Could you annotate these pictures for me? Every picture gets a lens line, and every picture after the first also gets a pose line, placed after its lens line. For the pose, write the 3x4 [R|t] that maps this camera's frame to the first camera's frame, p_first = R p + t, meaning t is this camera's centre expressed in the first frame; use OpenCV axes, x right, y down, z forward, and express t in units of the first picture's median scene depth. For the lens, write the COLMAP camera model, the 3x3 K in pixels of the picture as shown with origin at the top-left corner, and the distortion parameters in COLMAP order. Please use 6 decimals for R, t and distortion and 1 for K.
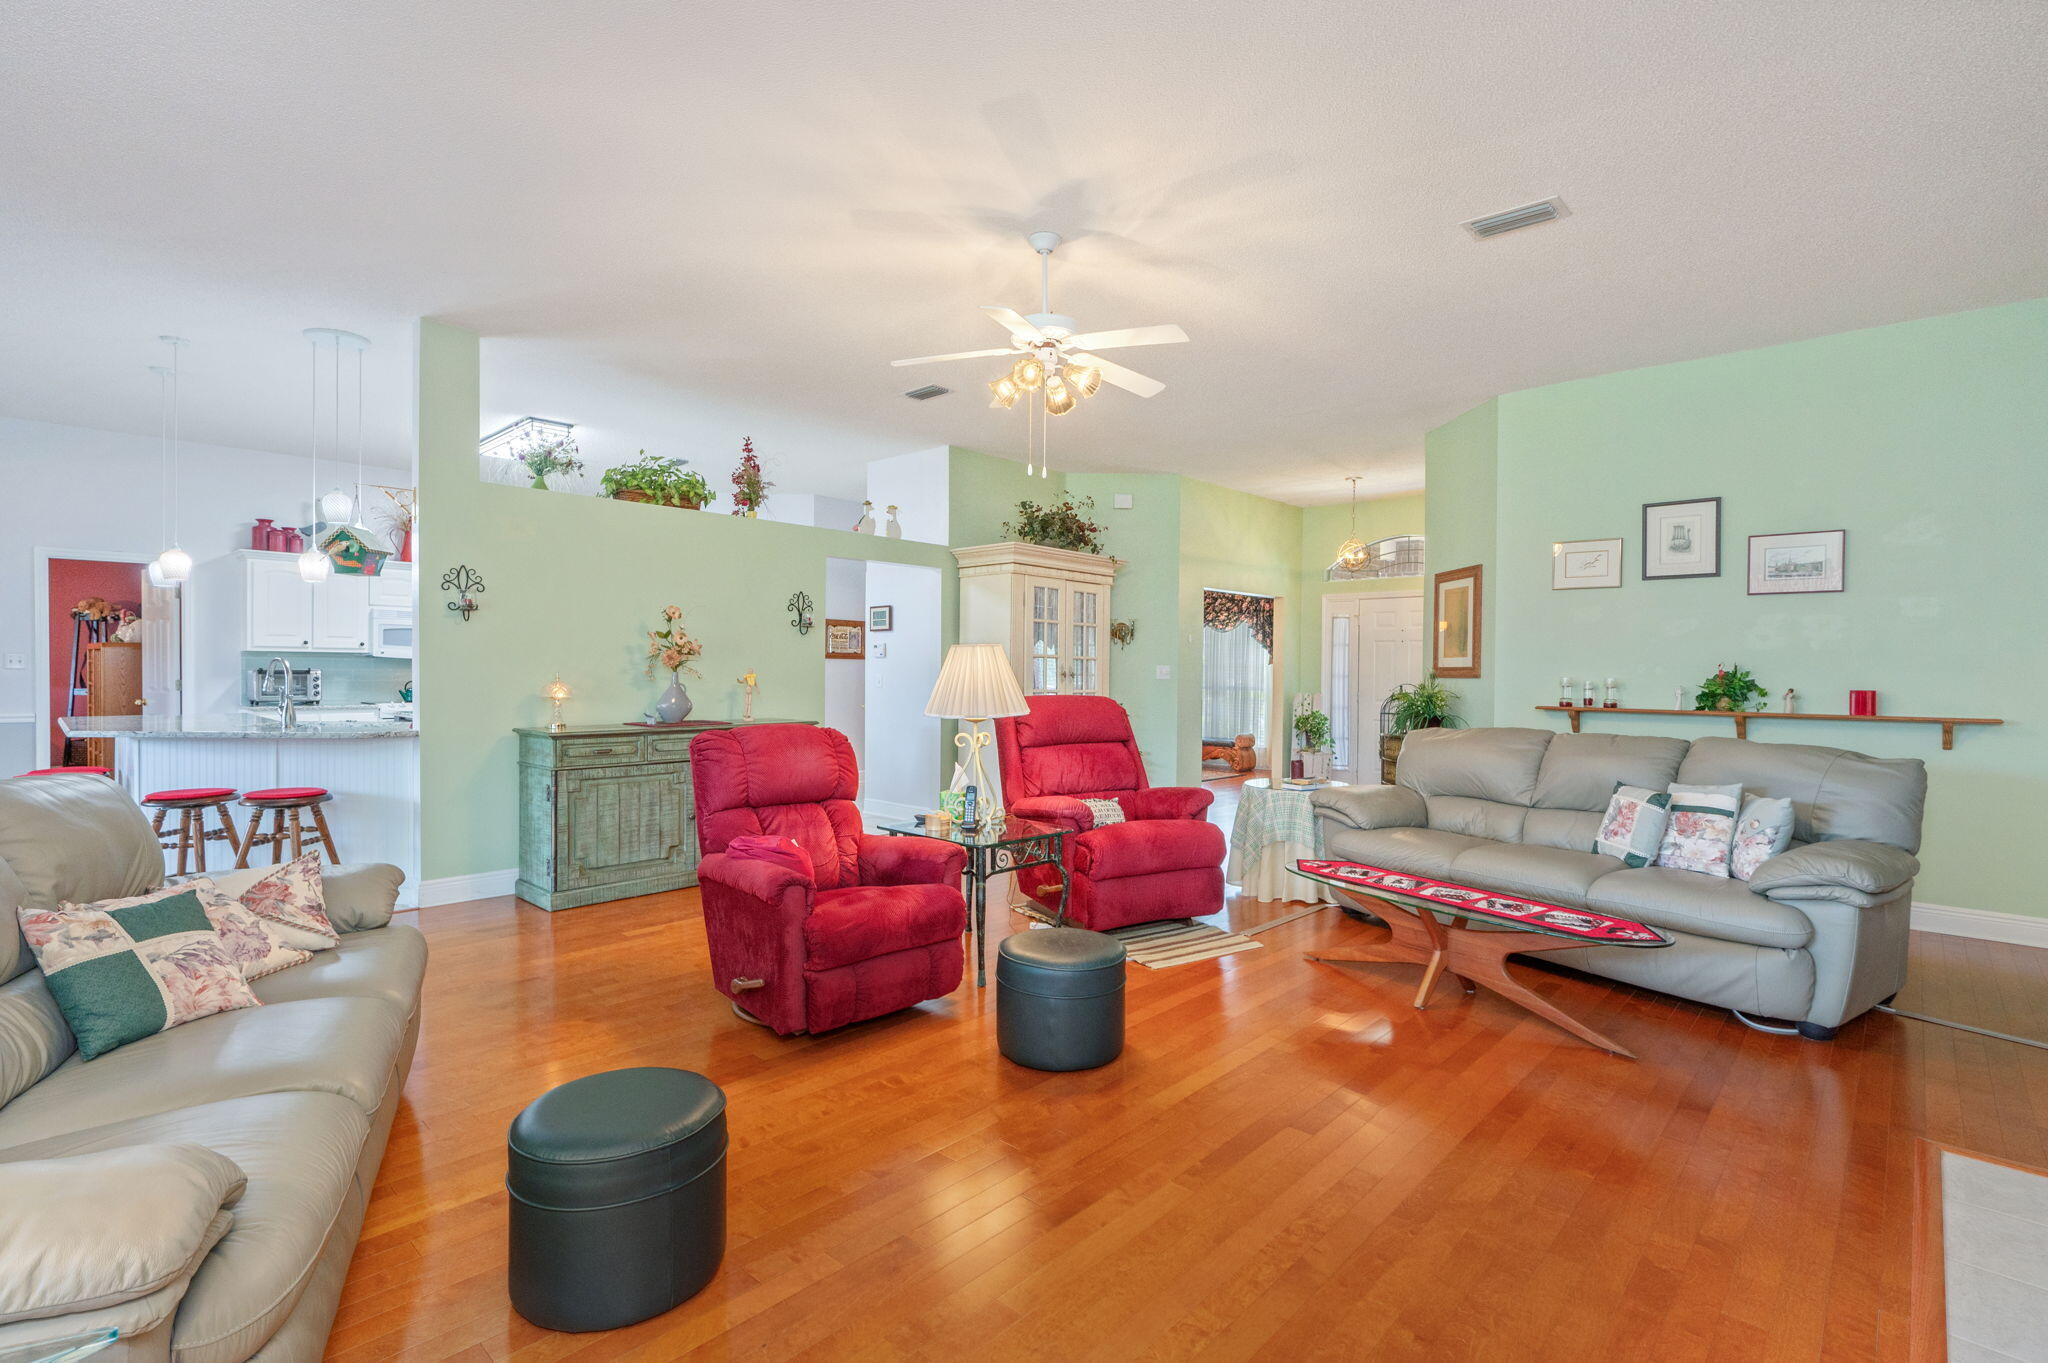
lens RADIAL K [[961.1, 0, 1024.0], [0, 961.1, 681.5], [0, 0, 1]] dist [-0.000396, -0.000066]
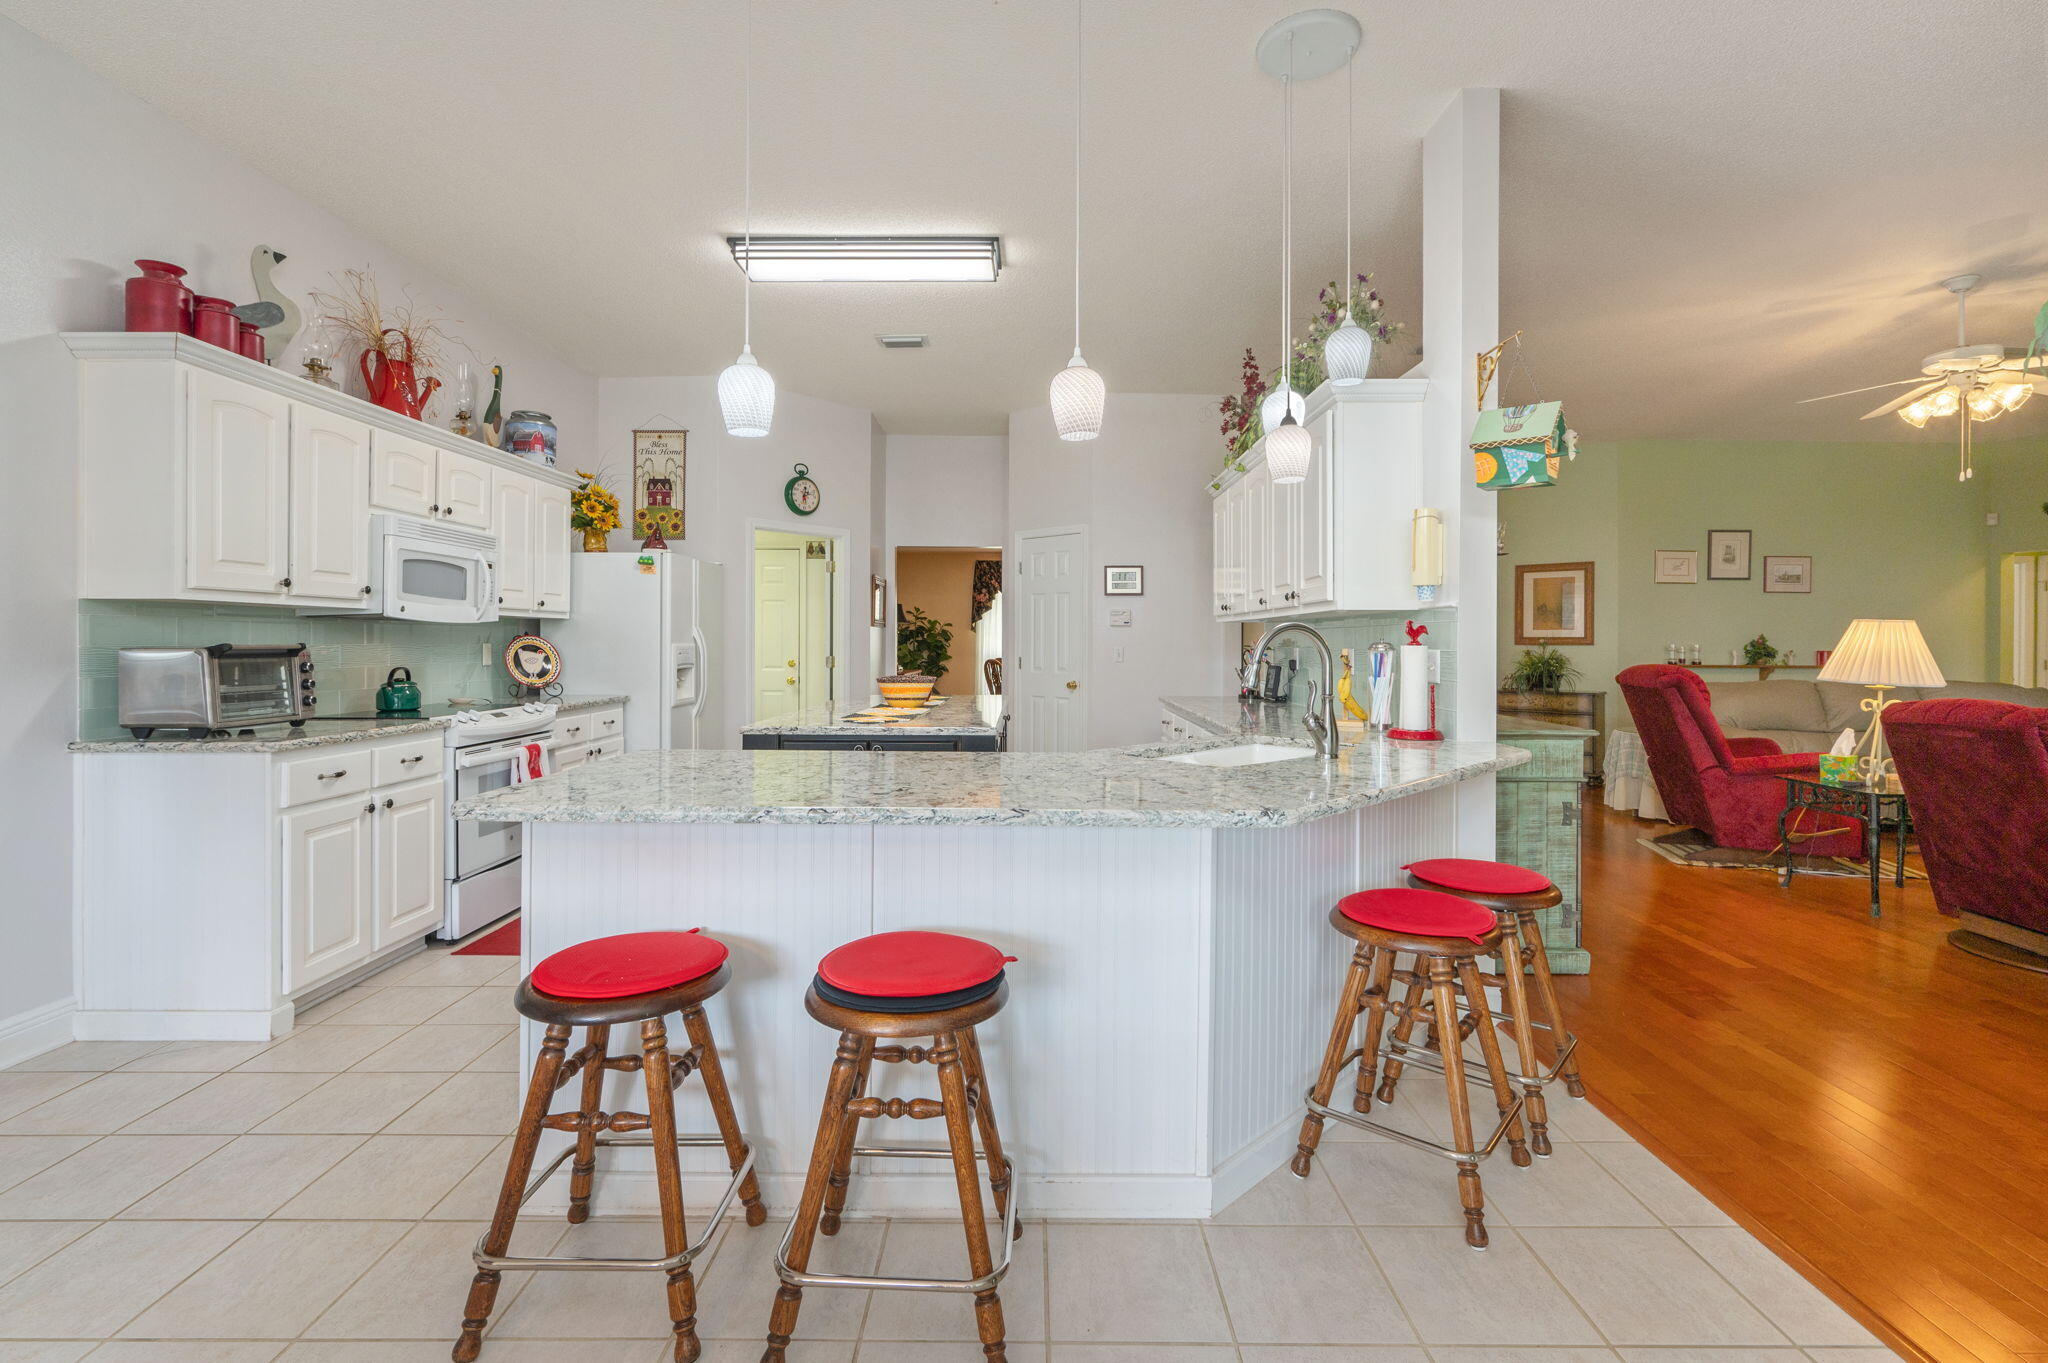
lens RADIAL K [[913.5, 0, 1036.6], [0, 913.5, 640.1], [0, 0, 1]] dist [-0.001995, -0.000778]
pose [[0.720028, -0.004708, 0.693929, -0.755731], [0.010641, 0.999934, -0.004257, -0.010034], [-0.693863, 0.010450, 0.720031, 0.467861]]
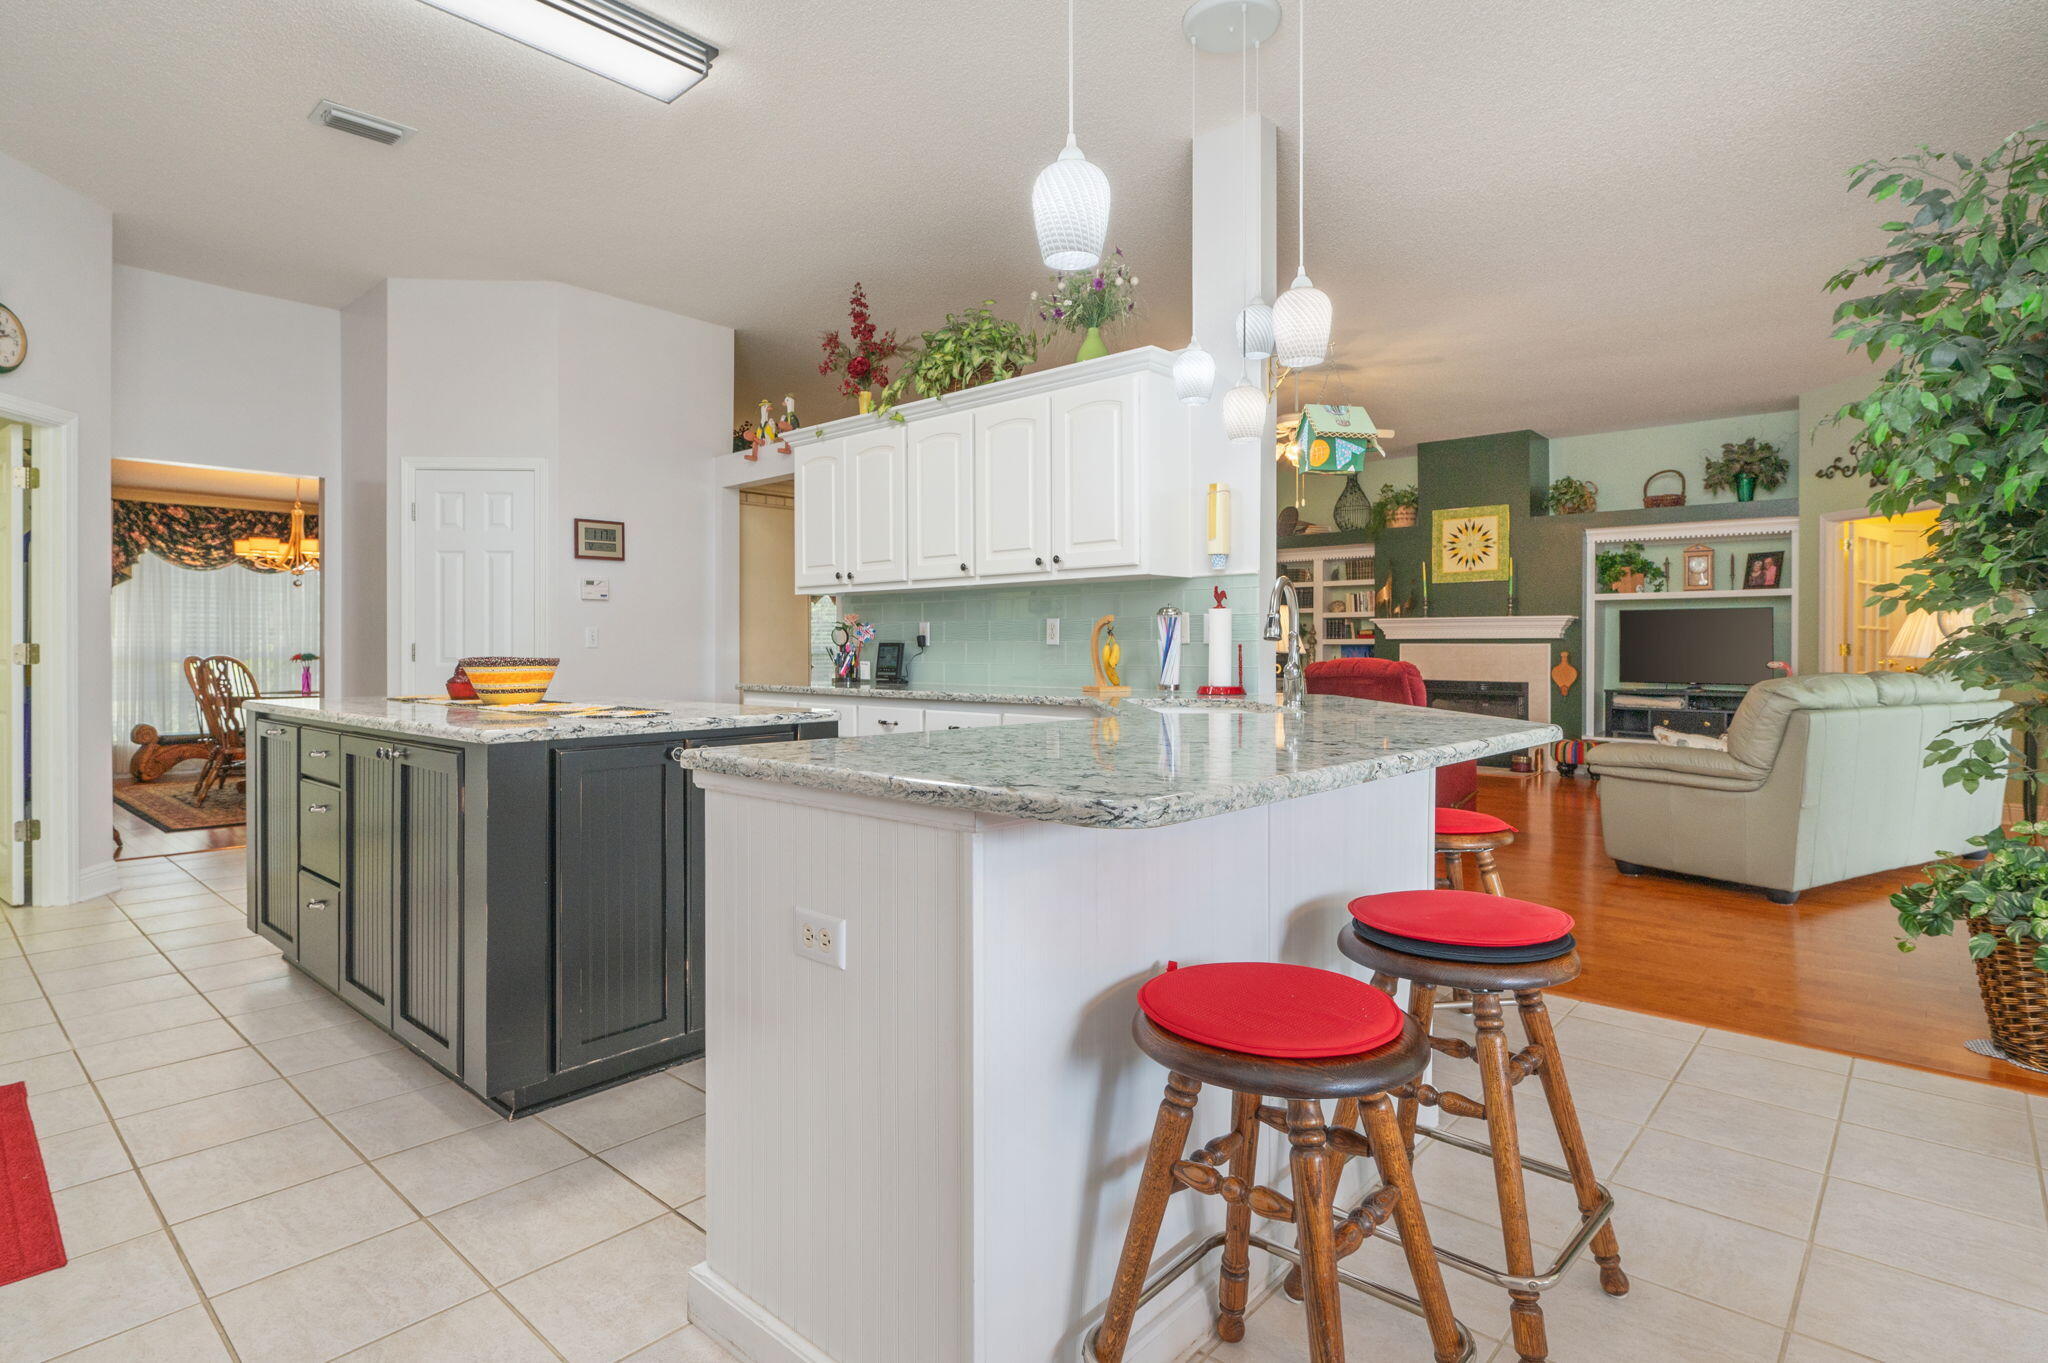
lens RADIAL K [[1048.7, 0, 1032.2], [0, 1048.7, 647.3], [0, 0, 1]] dist [0.001140, 0.000304]
pose [[-0.025140, -0.006897, 0.999660, -0.847197], [0.013029, 0.999889, 0.007226, 0.004622], [-0.999599, 0.013206, -0.025047, 0.721153]]
